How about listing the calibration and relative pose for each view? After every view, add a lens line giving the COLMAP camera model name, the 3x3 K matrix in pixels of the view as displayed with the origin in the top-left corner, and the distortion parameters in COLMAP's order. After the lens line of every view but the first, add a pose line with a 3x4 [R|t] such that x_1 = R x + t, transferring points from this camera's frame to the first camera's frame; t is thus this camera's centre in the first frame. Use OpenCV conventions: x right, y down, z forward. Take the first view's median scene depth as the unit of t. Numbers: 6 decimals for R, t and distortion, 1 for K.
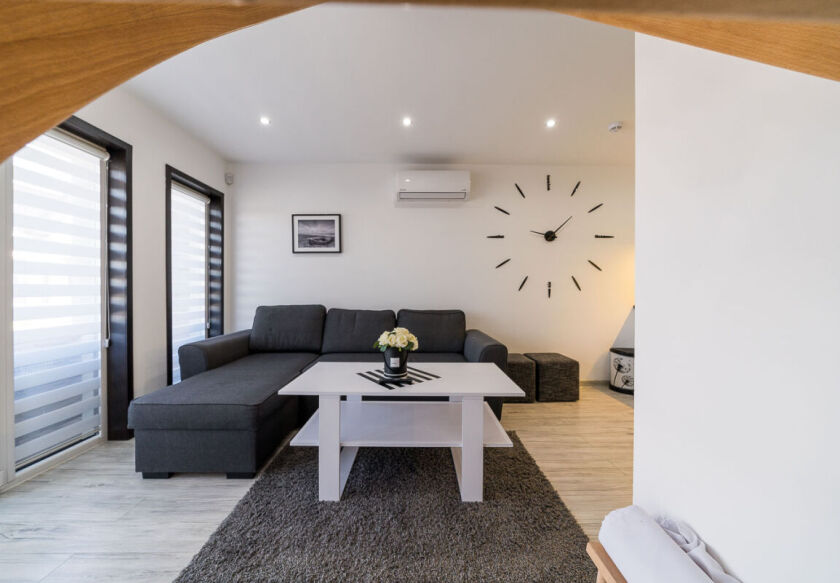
lens RADIAL K [[300.6, 0, 414.6], [0, 300.6, 296.6], [0, 0, 1]] dist [-0.000110, -0.000136]
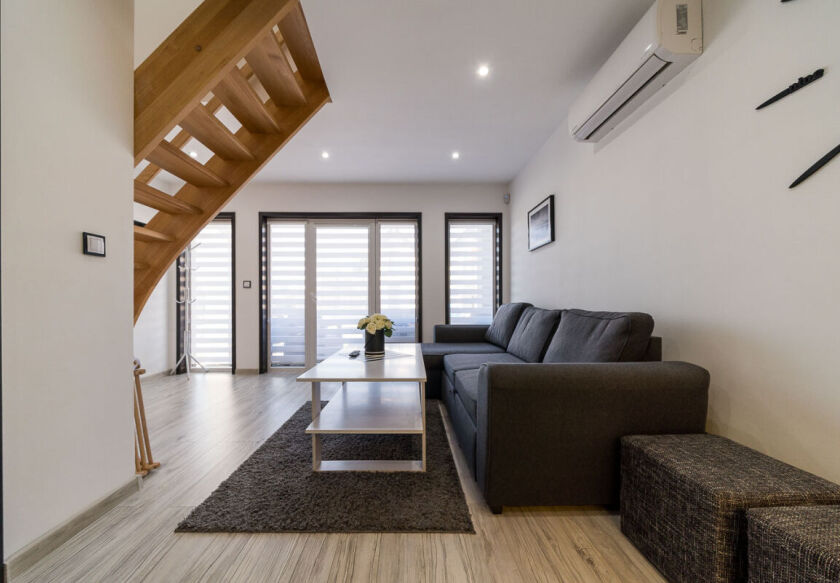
lens RADIAL K [[300.6, 0, 414.6], [0, 300.6, 296.6], [0, 0, 1]] dist [-0.000110, -0.000136]
pose [[0.025795, -0.008235, -0.999633, 0.643996], [-0.011514, 0.999897, -0.008535, 0.025771], [0.999601, 0.011730, 0.025698, 0.644174]]
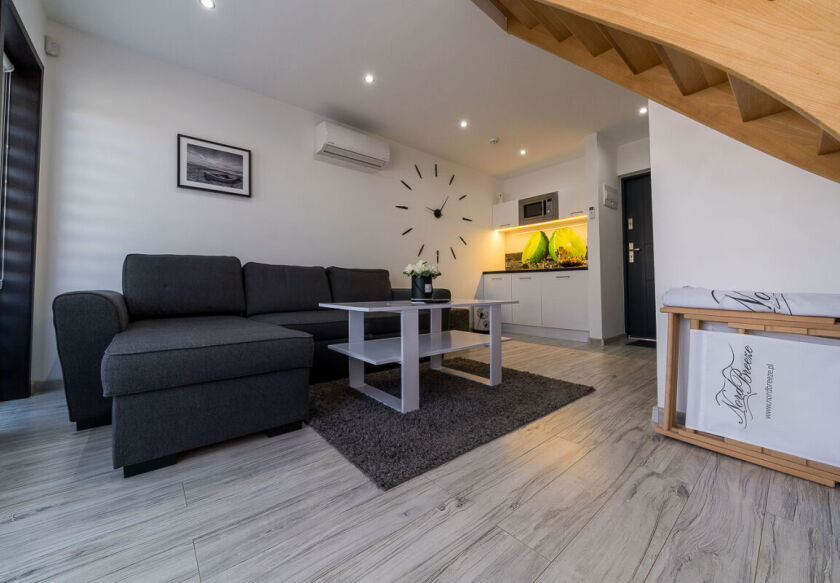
lens RADIAL K [[325.7, 0, 416.5], [0, 325.7, 274.7], [0, 0, 1]] dist [-0.001184, -0.000050]
pose [[0.772809, 0.024491, 0.634166, -0.492181], [0.012735, 0.998456, -0.054078, 0.128795], [-0.634511, 0.049868, 0.771304, 0.042315]]
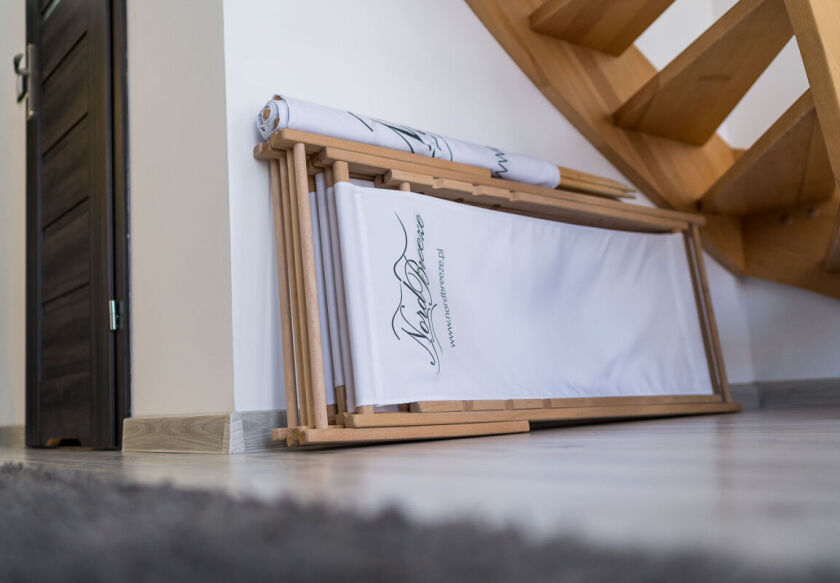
lens RADIAL K [[851.8, 0, 420.0], [0, 851.8, 291.5], [0, 0, 1]] dist [-0.023450, -0.005756]
pose [[-0.606166, 0.134786, 0.783834, -0.318849], [0.071236, 0.990775, -0.115281, 0.313328], [-0.792142, -0.014042, -0.610176, 0.428886]]
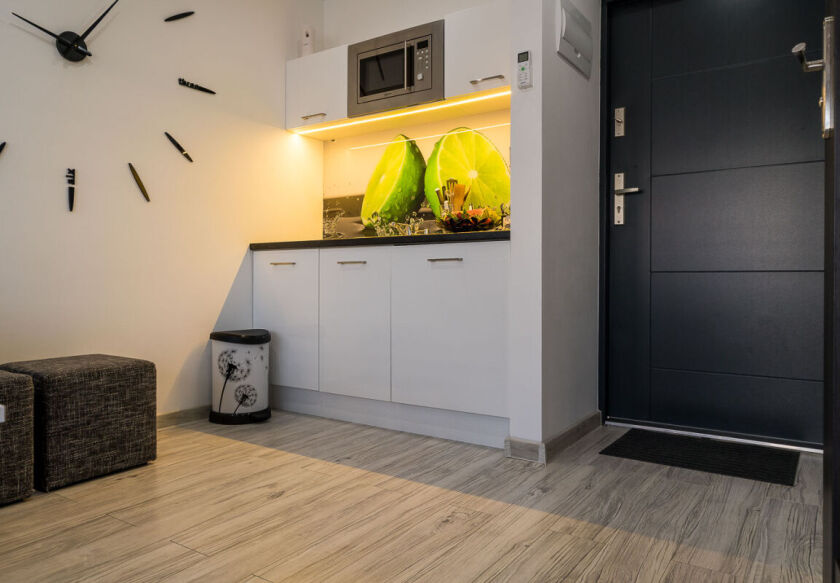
lens RADIAL K [[593.6, 0, 408.1], [0, 593.6, 286.8], [0, 0, 1]] dist [0.004393, 0.003343]
pose [[0.575787, -0.004644, 0.817587, 0.088395], [0.010633, 0.999942, -0.001808, 0.112868], [-0.817531, 0.009735, 0.575803, 0.246401]]
